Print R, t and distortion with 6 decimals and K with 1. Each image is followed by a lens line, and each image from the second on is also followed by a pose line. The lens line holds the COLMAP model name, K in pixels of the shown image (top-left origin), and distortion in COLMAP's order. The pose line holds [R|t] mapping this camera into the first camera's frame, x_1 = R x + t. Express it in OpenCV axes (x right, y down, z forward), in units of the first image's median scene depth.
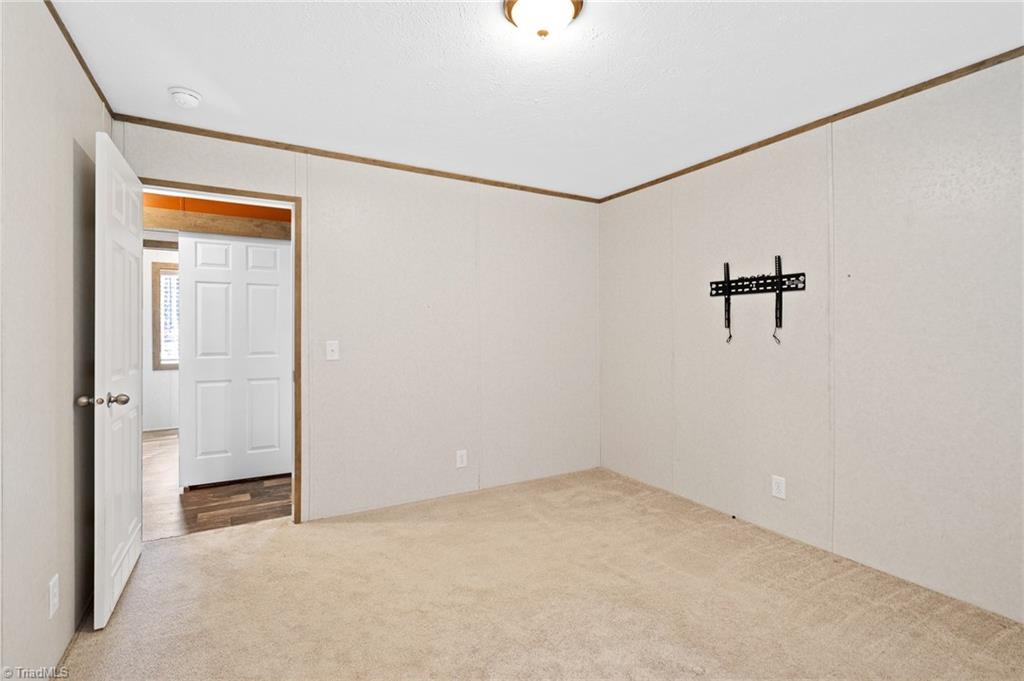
lens RADIAL K [[468.7, 0, 508.5], [0, 468.7, 330.8], [0, 0, 1]] dist [-0.007176, 0.000007]
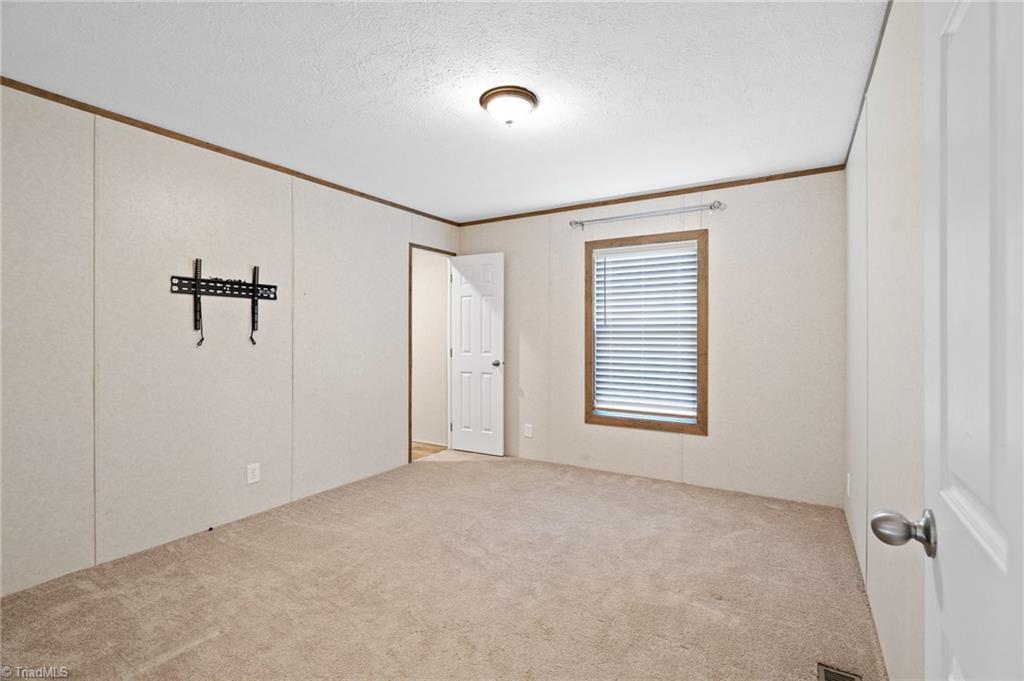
lens RADIAL K [[468.7, 0, 508.7], [0, 468.7, 338.7], [0, 0, 1]] dist [-0.007176, 0.000007]
pose [[-0.466240, -0.005725, 0.884640, -0.665351], [0.001056, 0.999975, 0.007028, 0.005014], [-0.884657, 0.004211, -0.466222, 0.943019]]
